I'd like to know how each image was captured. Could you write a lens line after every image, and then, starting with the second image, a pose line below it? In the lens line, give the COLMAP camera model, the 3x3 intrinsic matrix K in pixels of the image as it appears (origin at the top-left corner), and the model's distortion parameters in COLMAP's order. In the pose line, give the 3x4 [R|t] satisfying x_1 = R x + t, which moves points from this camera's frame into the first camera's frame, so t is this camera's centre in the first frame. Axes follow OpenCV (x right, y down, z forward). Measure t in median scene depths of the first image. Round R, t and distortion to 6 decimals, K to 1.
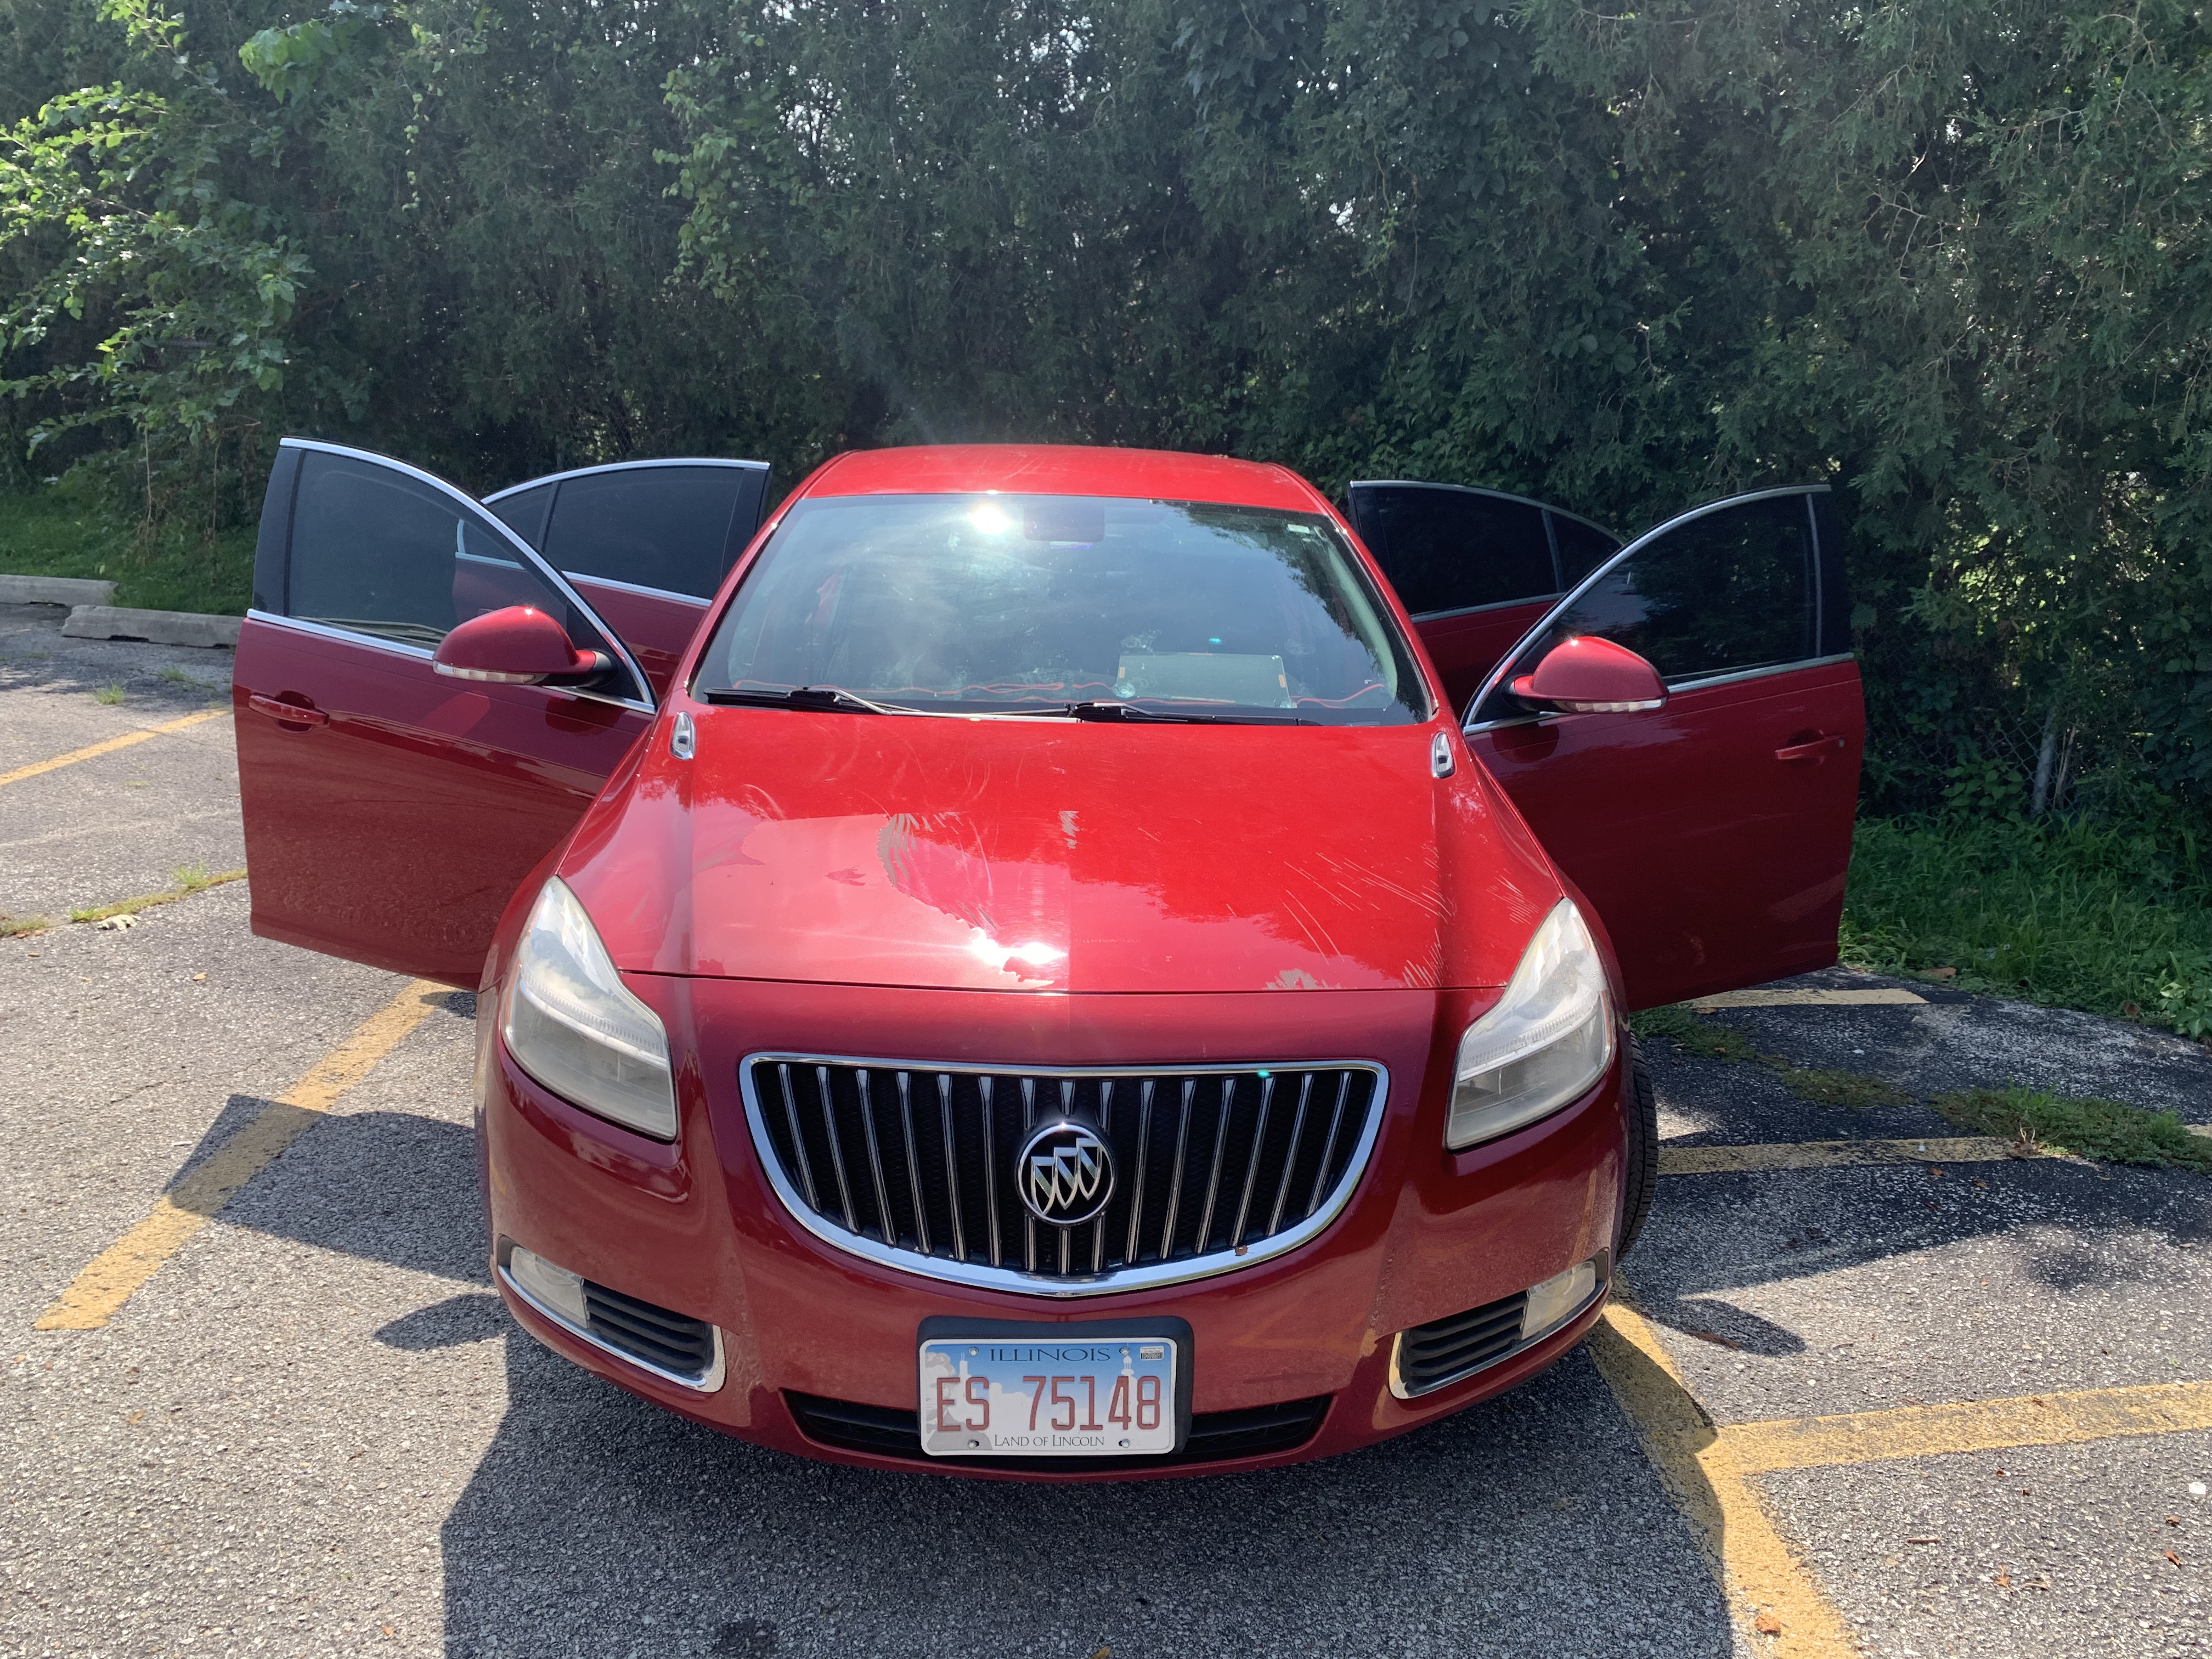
lens RADIAL K [[1705.0, 0, 1106.0], [0, 1705.0, 829.5], [0, 0, 1]] dist [0.052837, -0.049351]
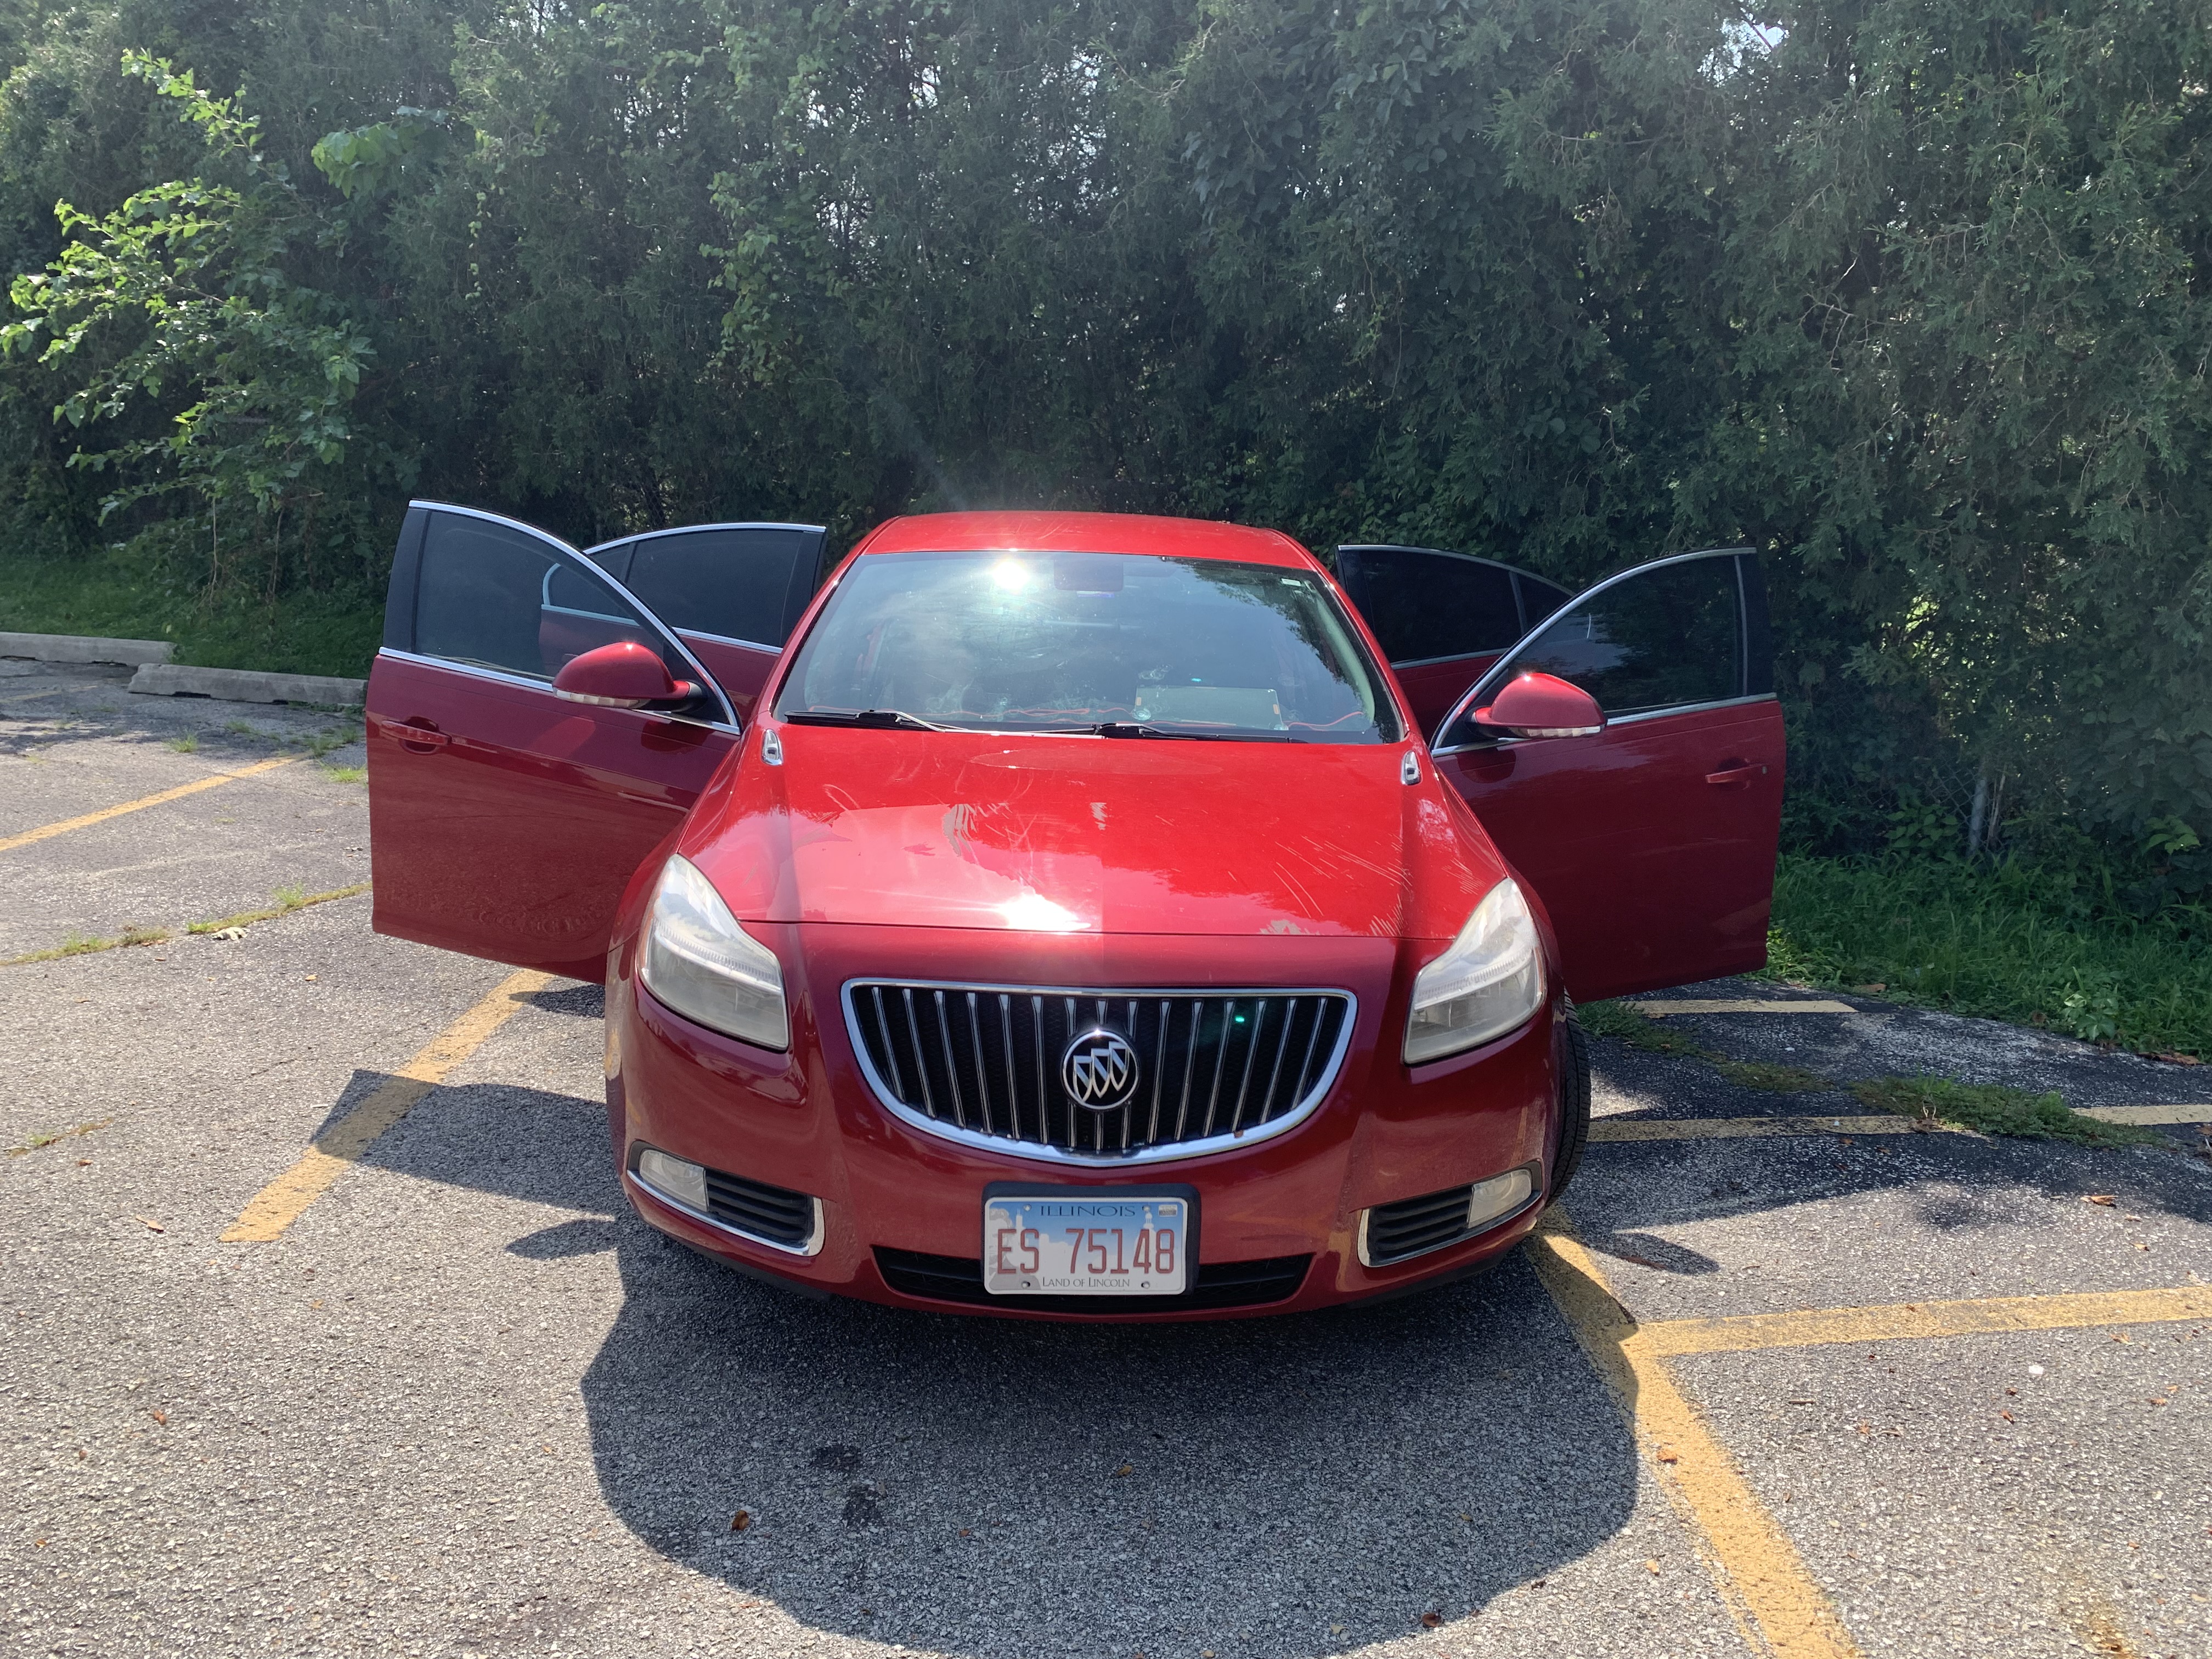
lens RADIAL K [[1654.2, 0, 1095.7], [0, 1654.2, 823.6], [0, 0, 1]] dist [0.088264, -0.118418]
pose [[0.999940, 0.007046, -0.008413, -0.009570], [-0.007387, 0.999122, -0.041247, 0.036816], [0.008115, 0.041307, 0.999114, -0.125136]]
